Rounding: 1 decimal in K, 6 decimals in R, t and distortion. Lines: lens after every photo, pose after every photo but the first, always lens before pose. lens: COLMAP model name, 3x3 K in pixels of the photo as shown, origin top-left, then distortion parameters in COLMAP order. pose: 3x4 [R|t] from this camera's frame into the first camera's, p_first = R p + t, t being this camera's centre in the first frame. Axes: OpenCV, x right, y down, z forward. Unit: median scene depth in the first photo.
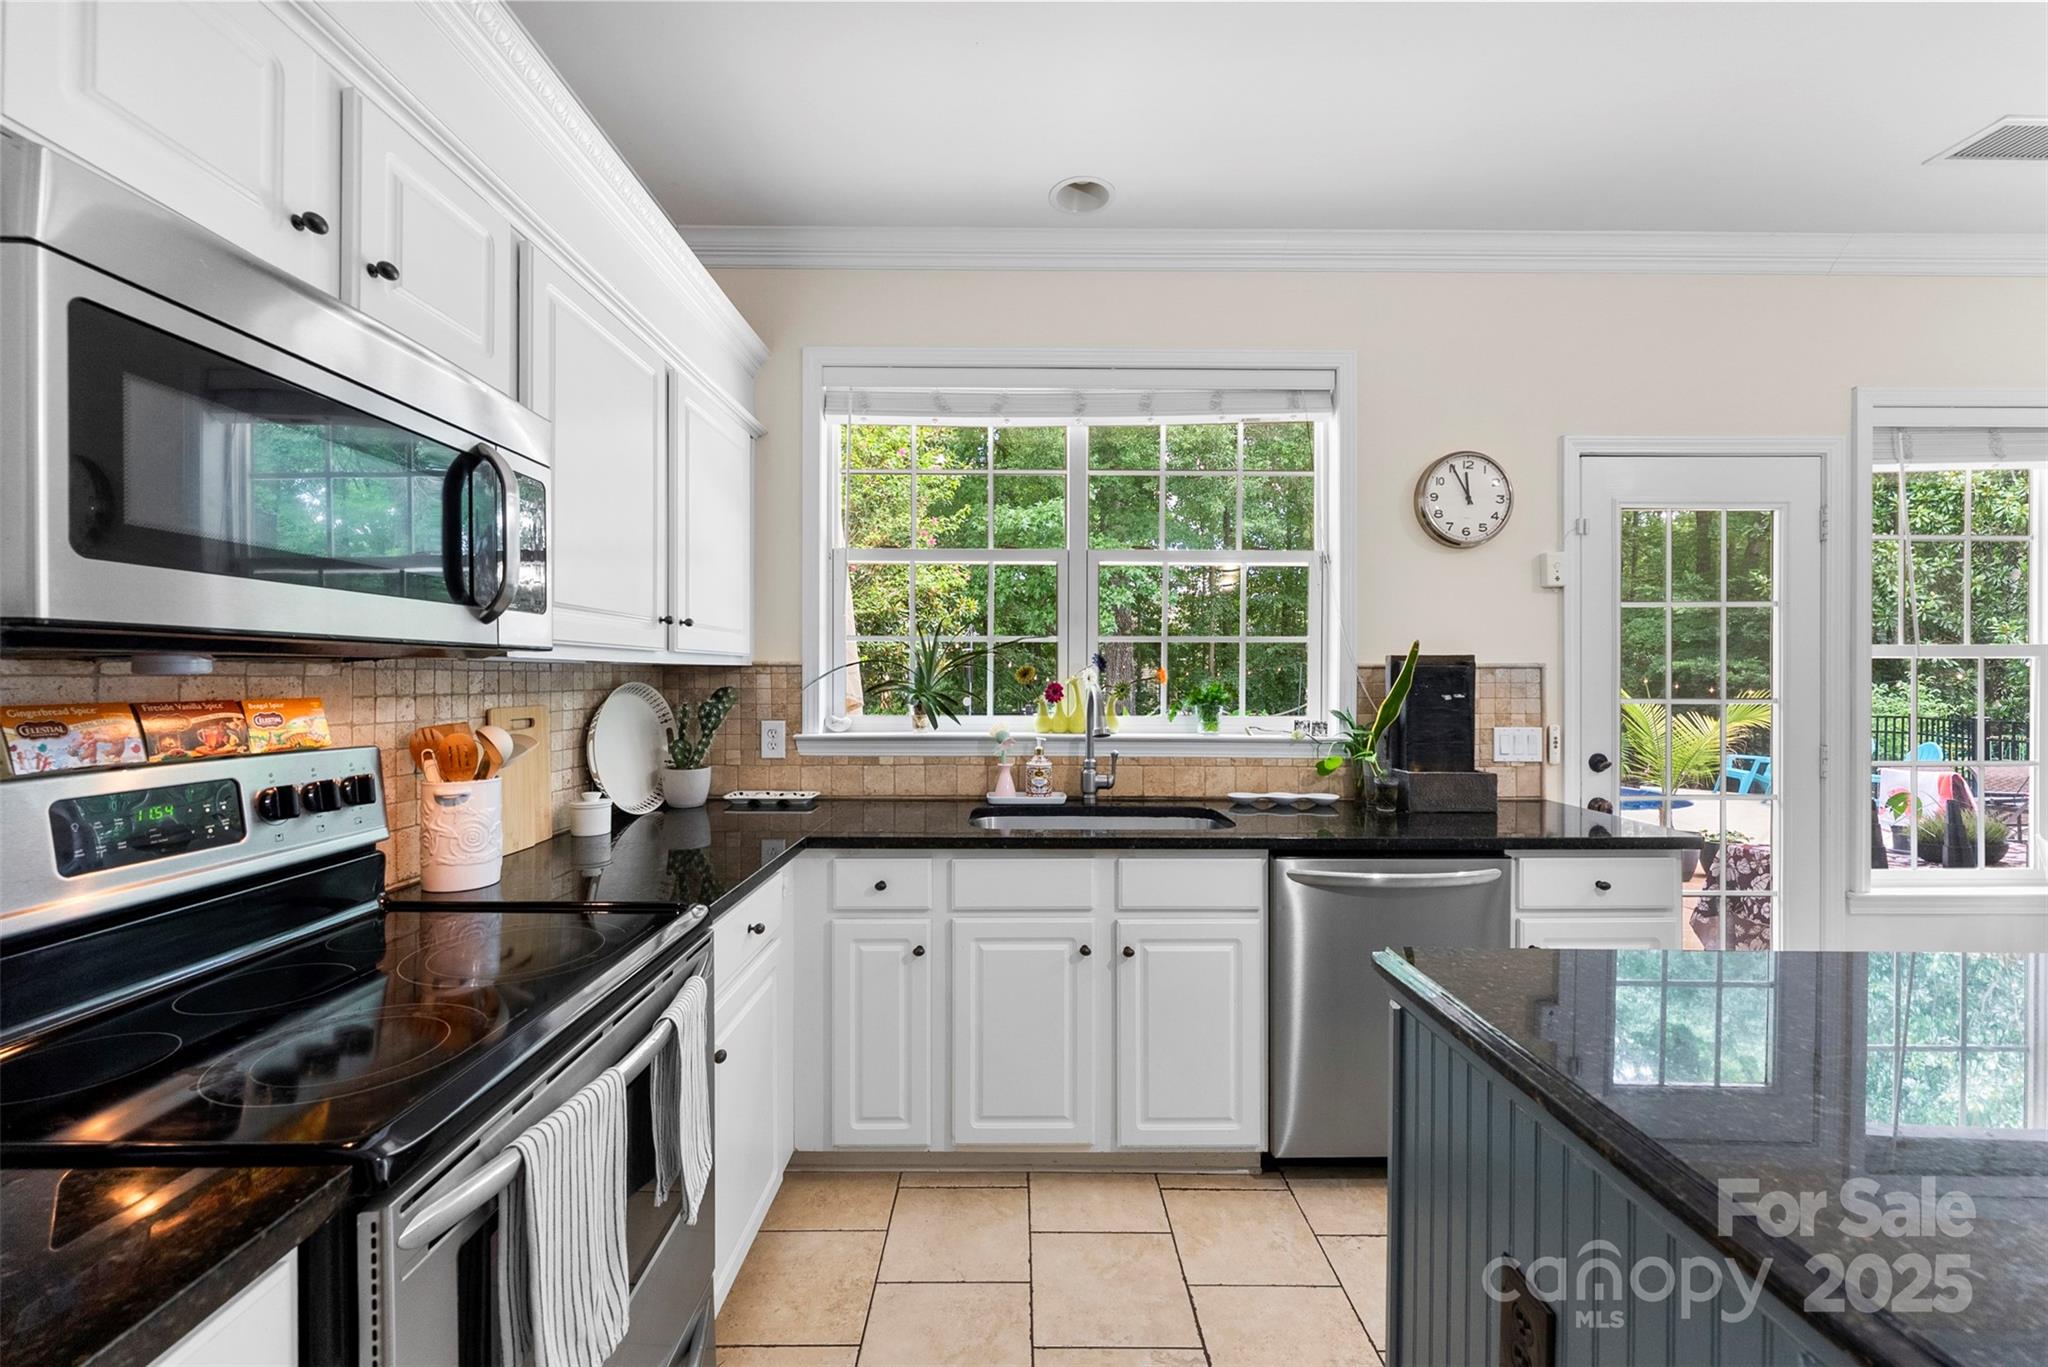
lens RADIAL K [[825.8, 0, 1020.6], [0, 825.8, 681.7], [0, 0, 1]] dist [-0.000825, -0.000466]
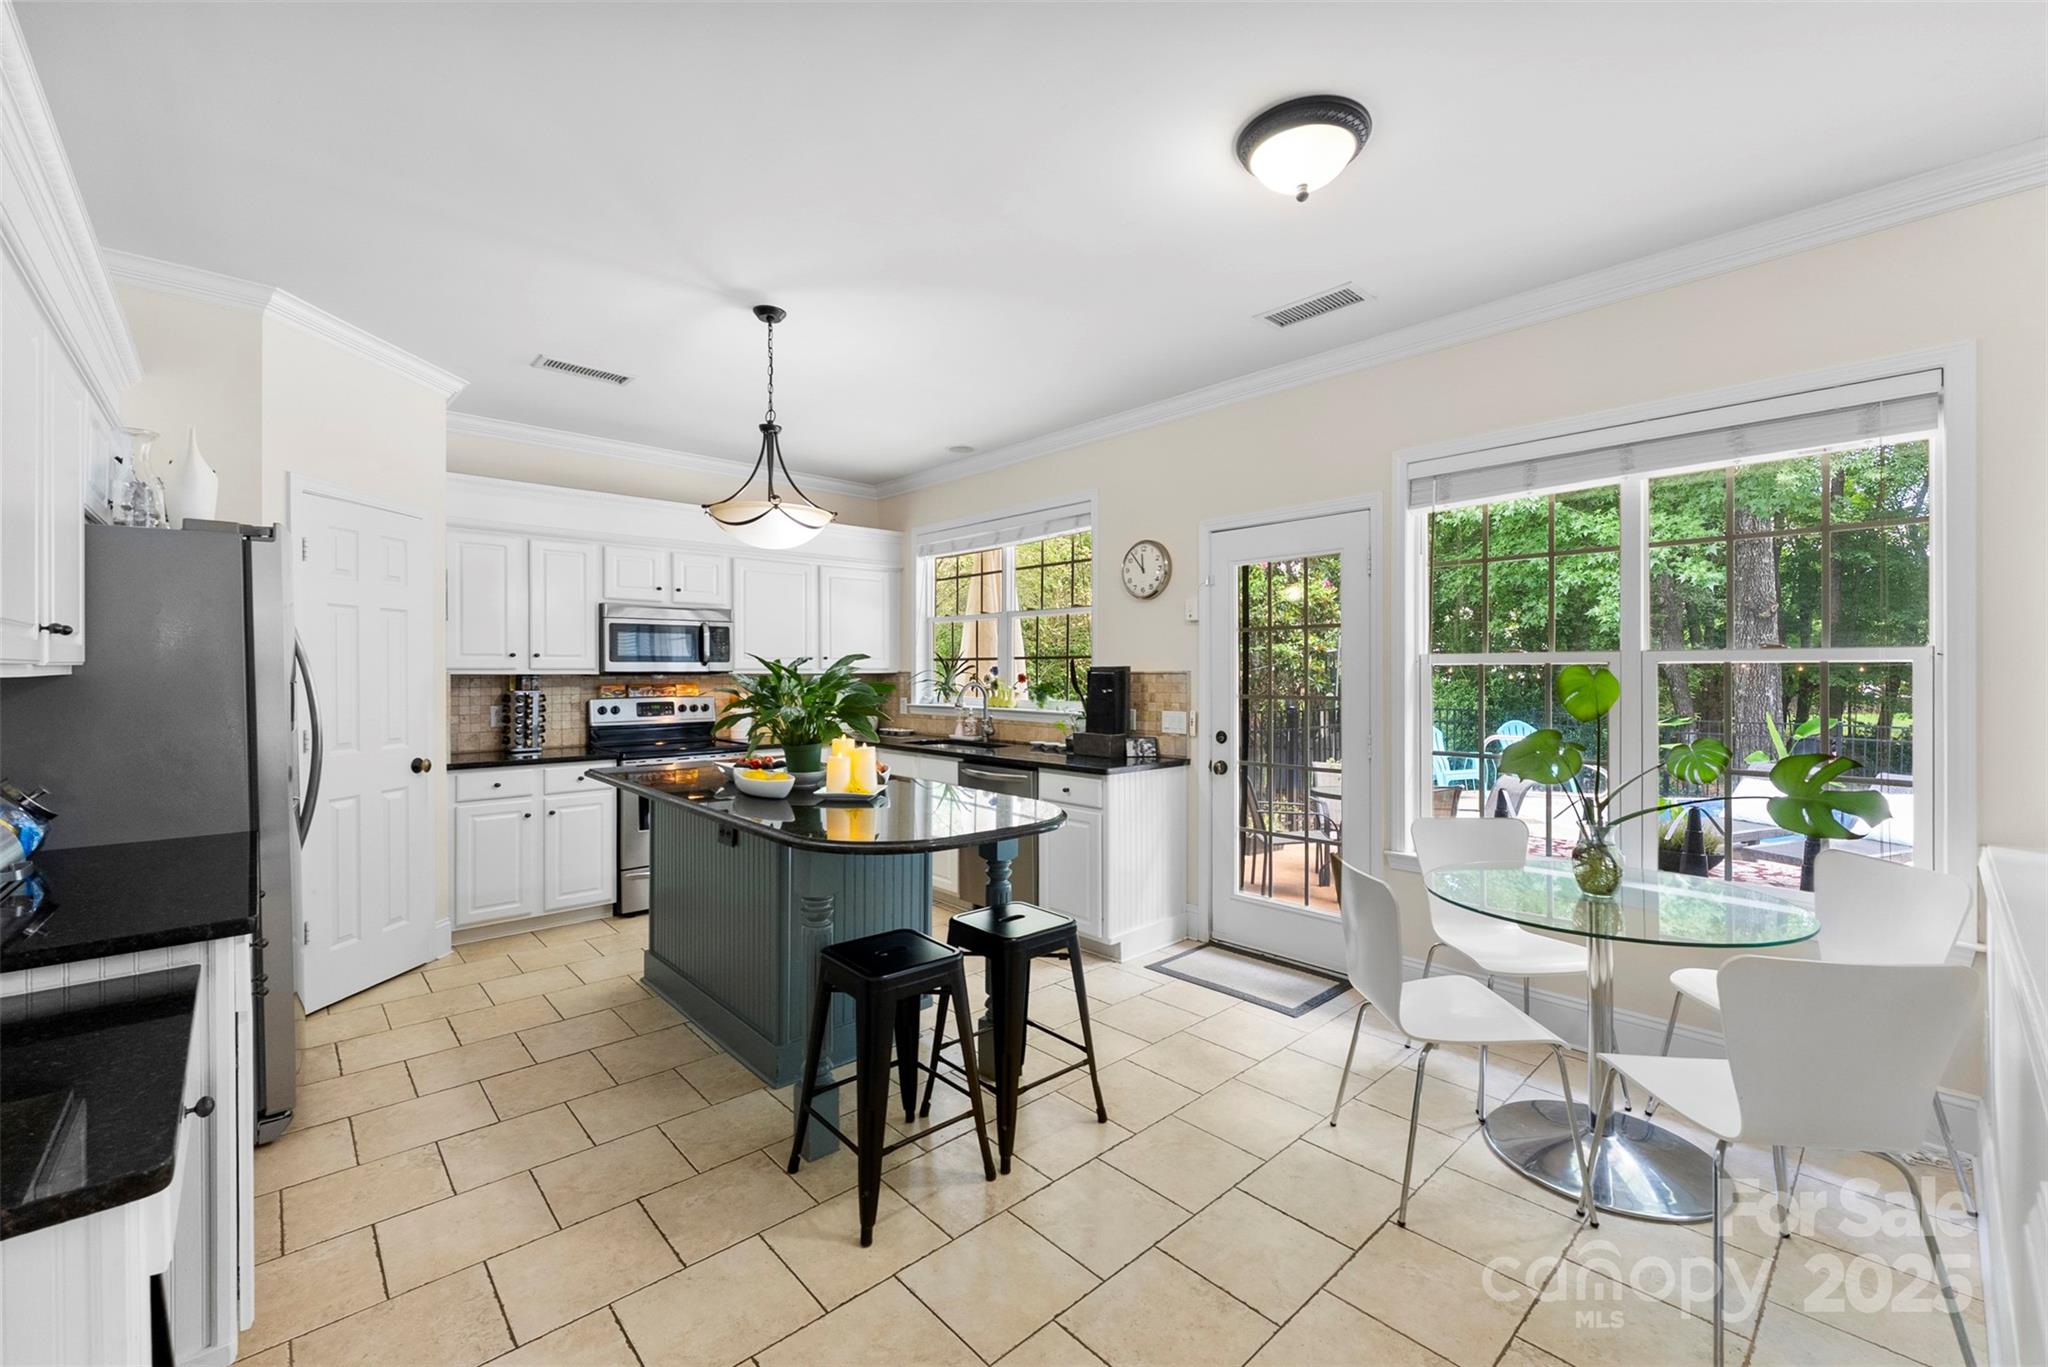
lens RADIAL K [[825.8, 0, 1018.4], [0, 825.8, 672.9], [0, 0, 1]] dist [-0.000825, -0.000466]
pose [[0.672594, 0.000104, -0.740012, 1.577653], [-0.001132, 0.999999, -0.000888, -0.016421], [0.740011, 0.001435, 0.672593, -0.275002]]
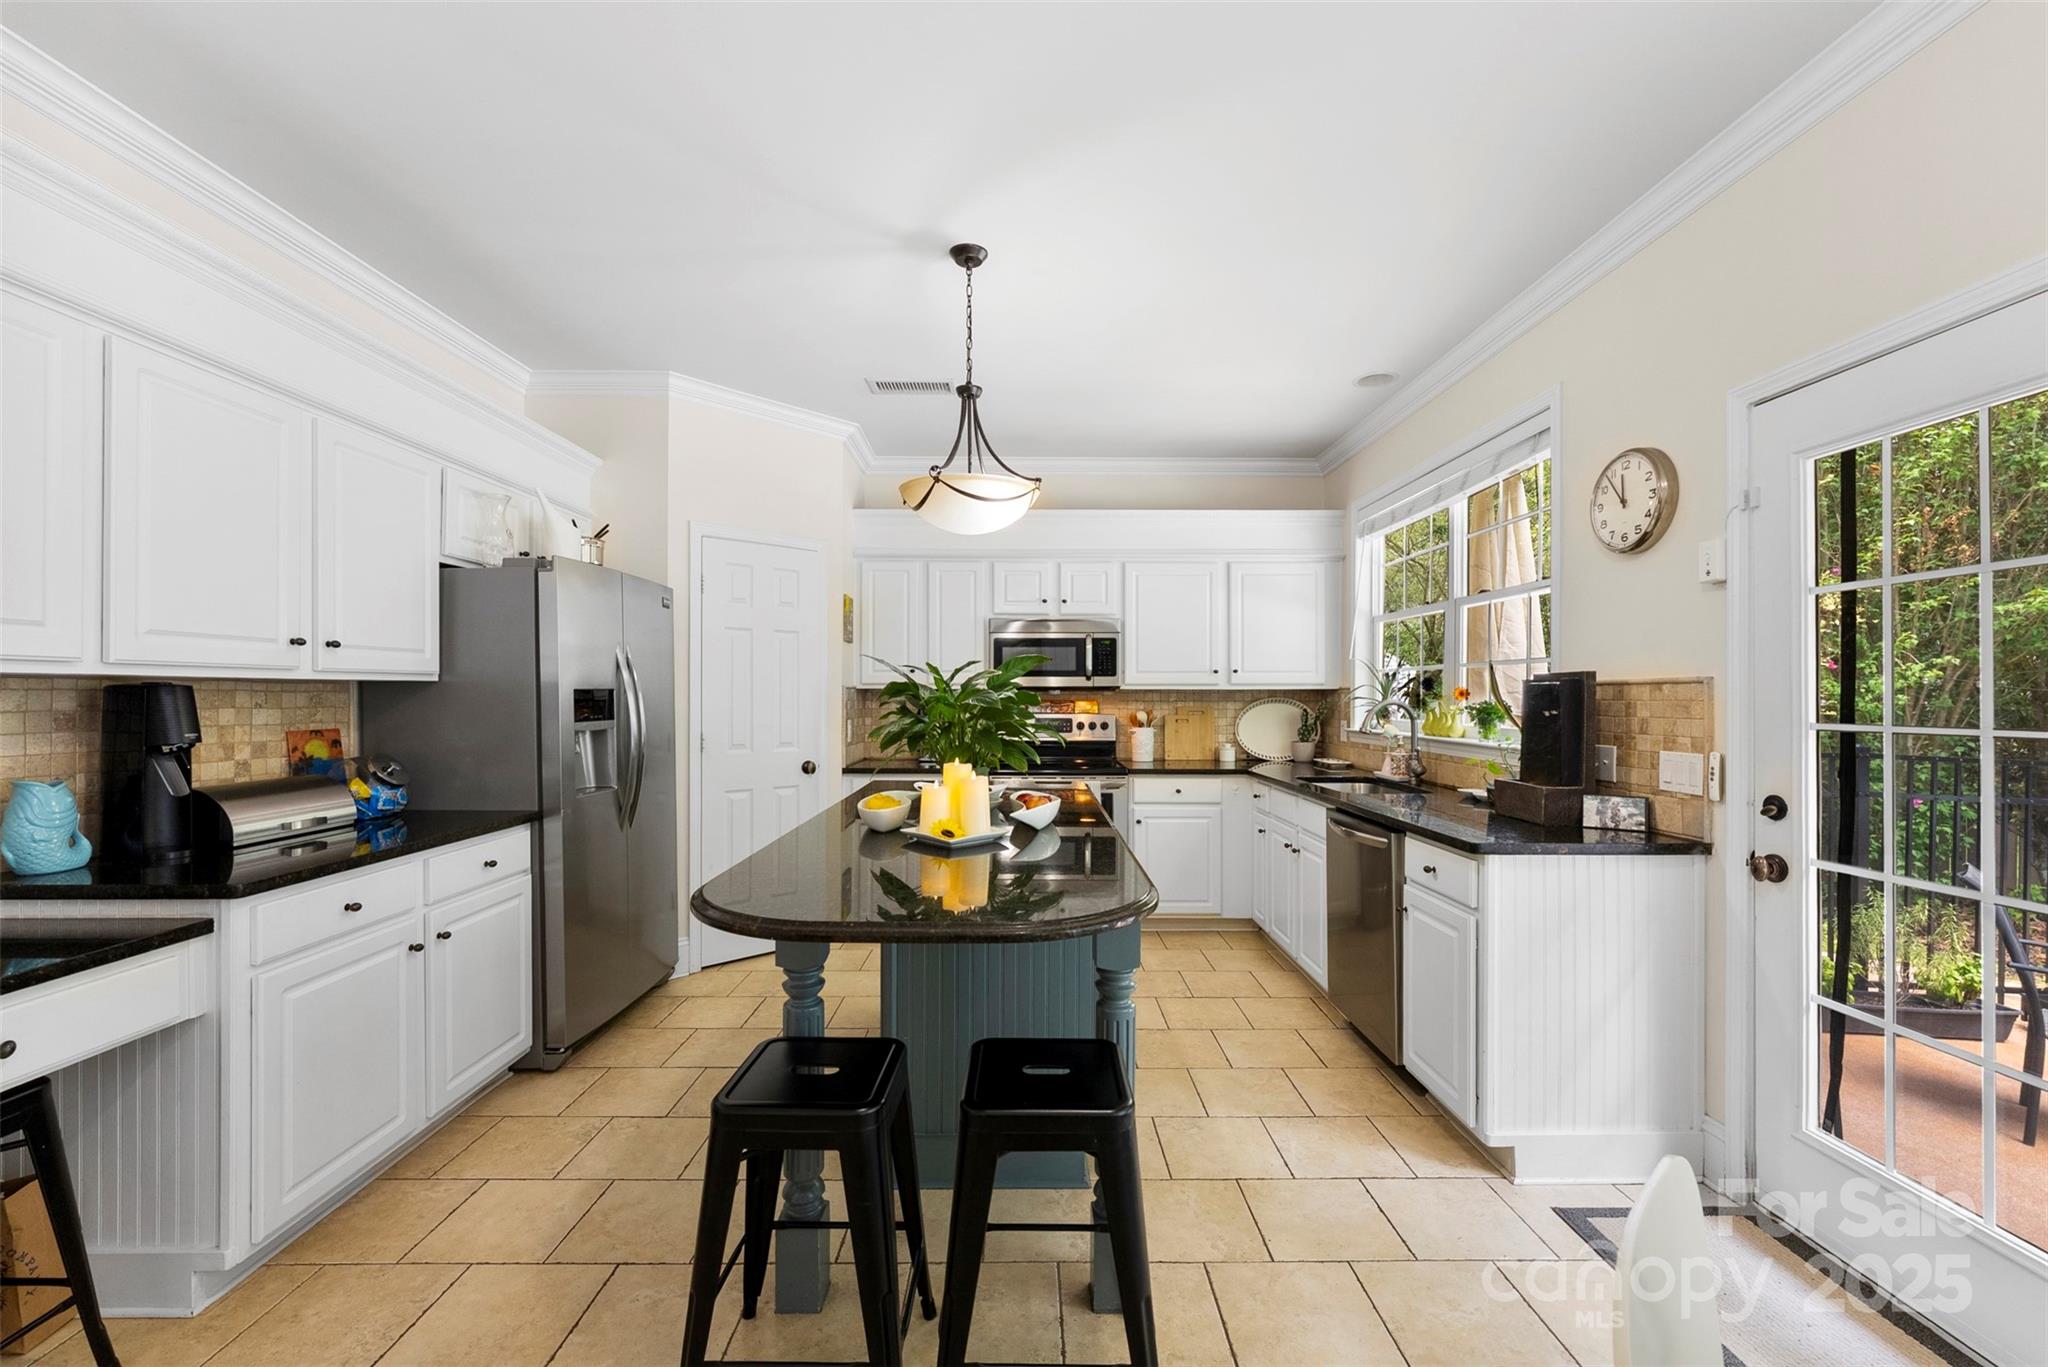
lens RADIAL K [[825.8, 0, 1034.3], [0, 825.8, 692.8], [0, 0, 1]] dist [-0.000825, -0.000466]
pose [[0.012371, -0.004236, -0.999915, 1.459159], [-0.005191, 0.999977, -0.004300, 0.000836], [0.999910, 0.005244, 0.012349, 0.325352]]
